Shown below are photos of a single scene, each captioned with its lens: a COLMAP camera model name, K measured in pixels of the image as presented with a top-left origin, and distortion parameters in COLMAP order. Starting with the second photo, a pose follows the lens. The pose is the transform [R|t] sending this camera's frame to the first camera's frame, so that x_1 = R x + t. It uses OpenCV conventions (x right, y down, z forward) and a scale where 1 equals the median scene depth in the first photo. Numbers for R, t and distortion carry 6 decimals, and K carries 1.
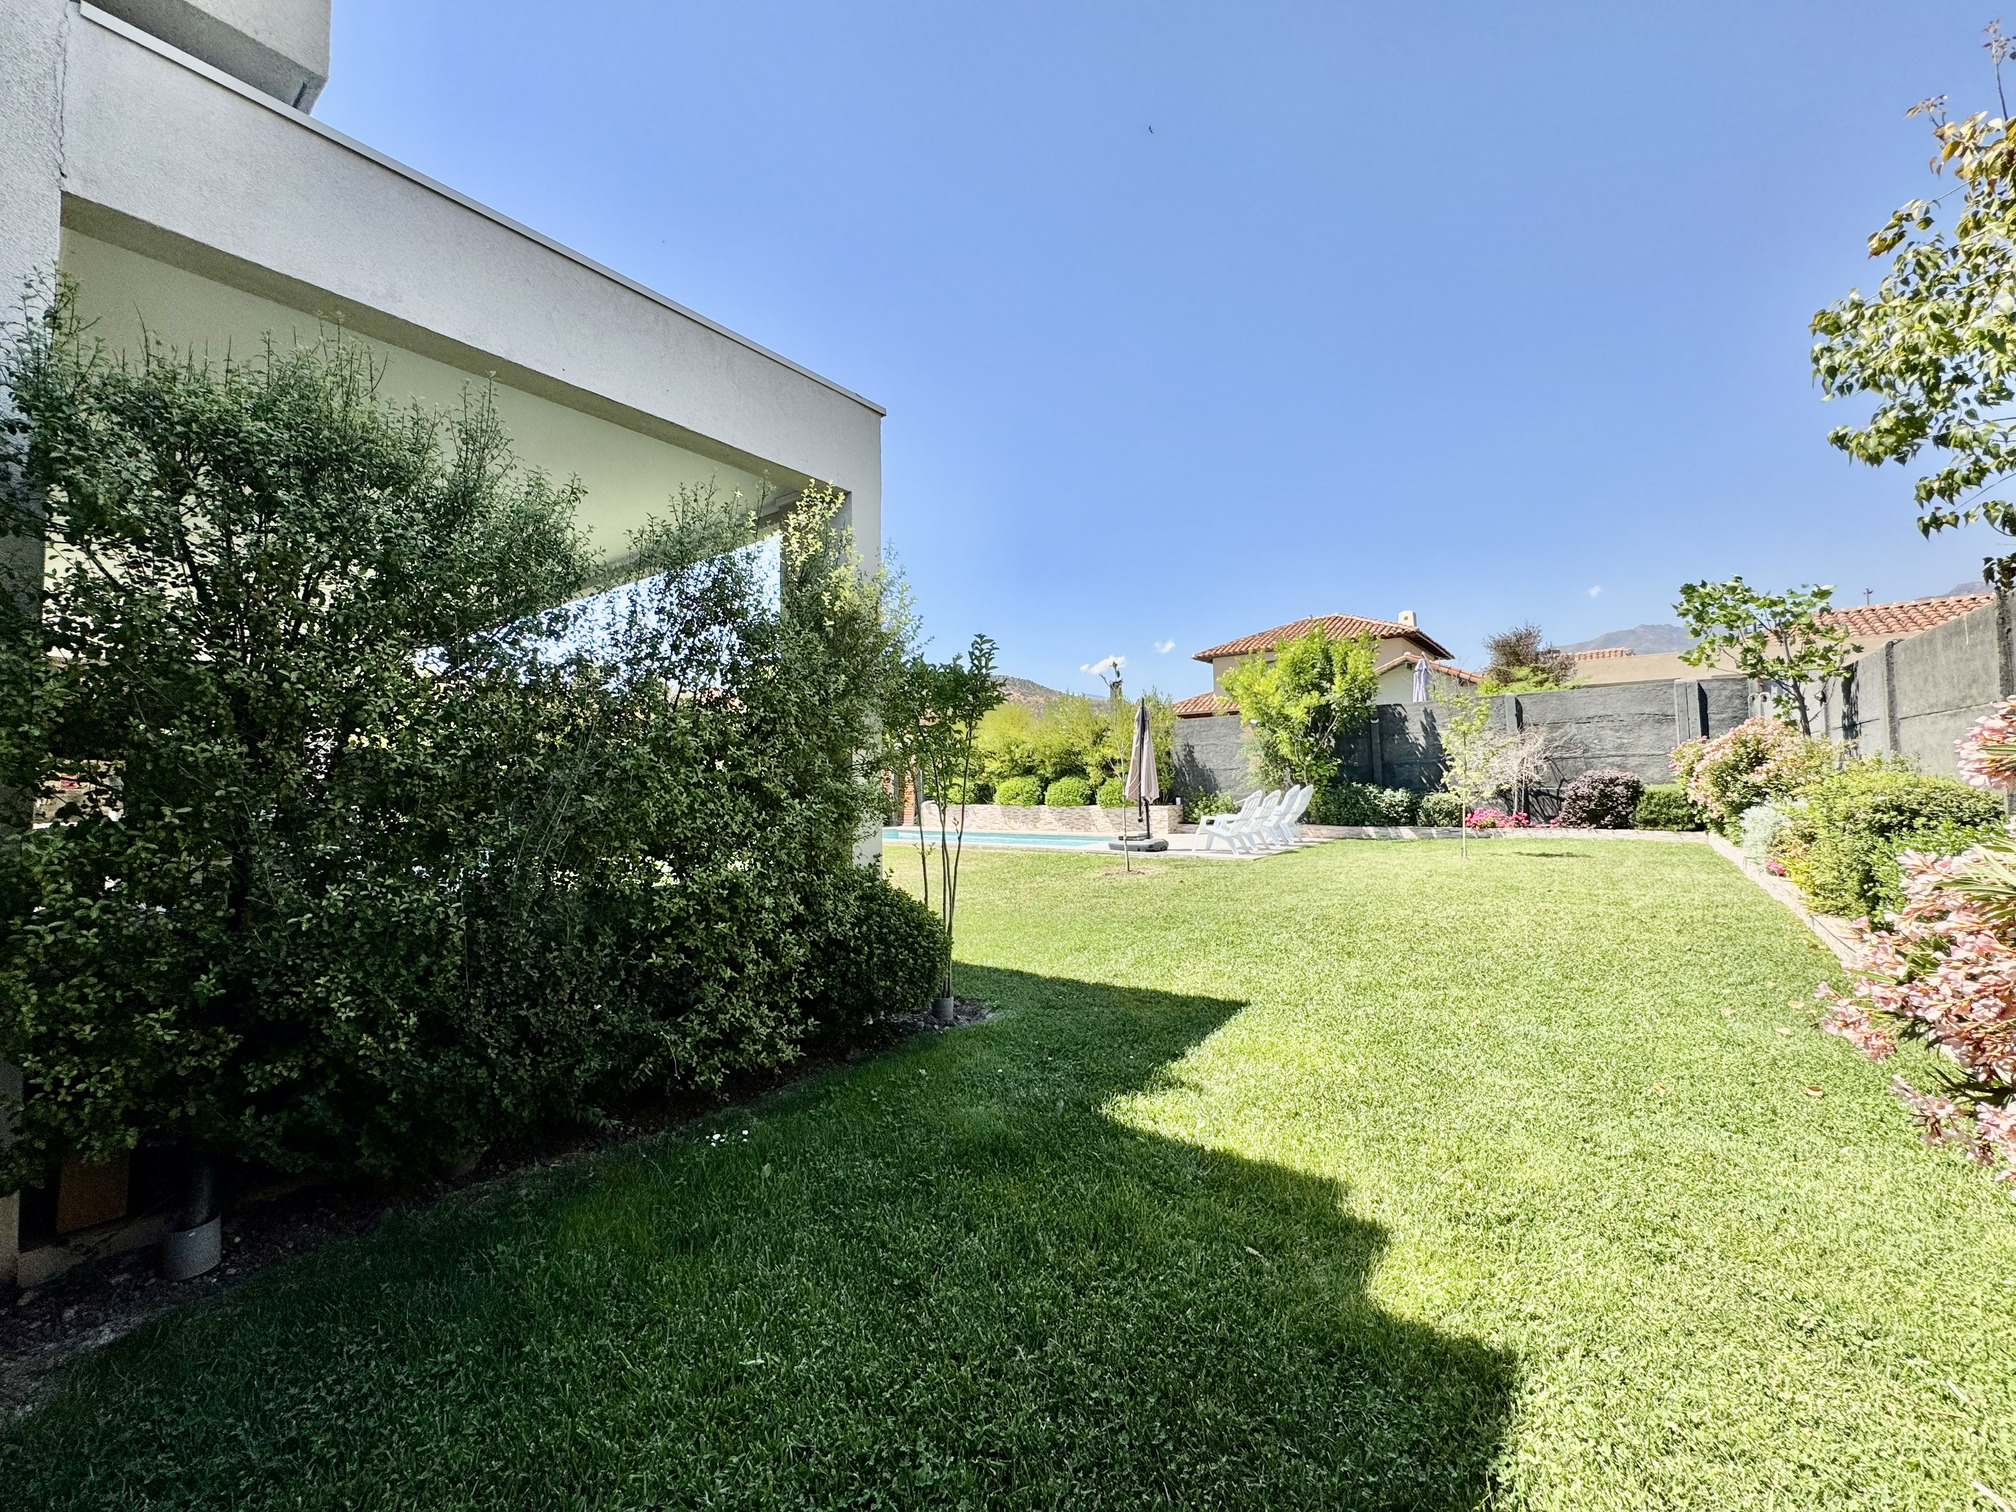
lens RADIAL K [[815.5, 0, 1007.0], [0, 815.5, 771.6], [0, 0, 1]] dist [0.000164, -0.000455]
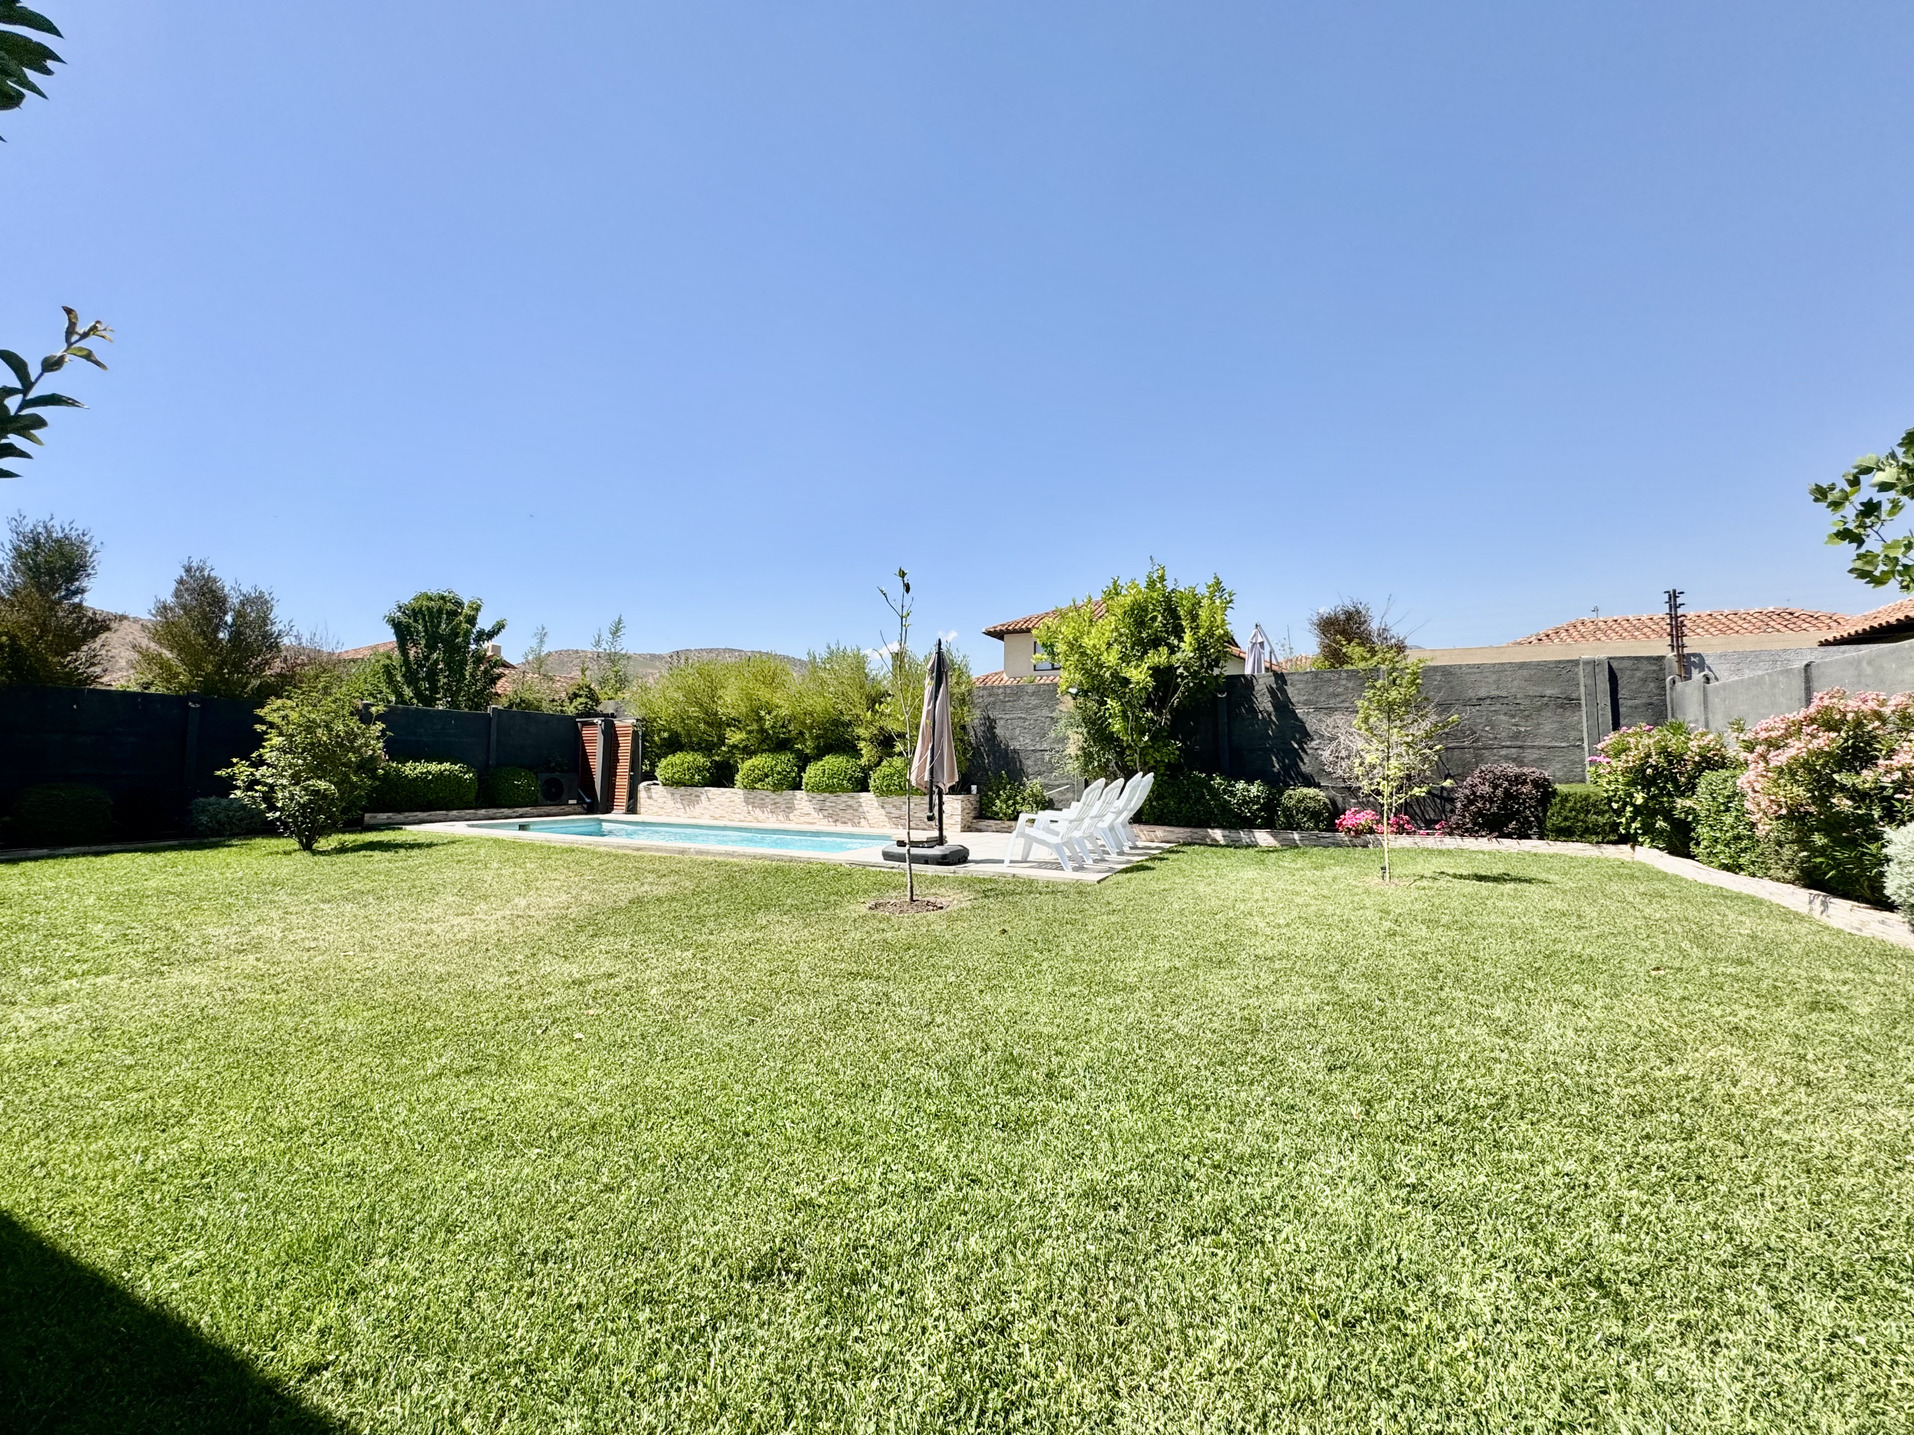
lens RADIAL K [[774.2, 0, 948.0], [0, 774.2, 719.4], [0, 0, 1]] dist [0.000164, -0.000455]
pose [[0.979164, 0.042016, 0.198679, 0.041631], [-0.032135, 0.998093, -0.052702, 0.010650], [-0.200514, 0.045219, 0.978647, 0.323968]]
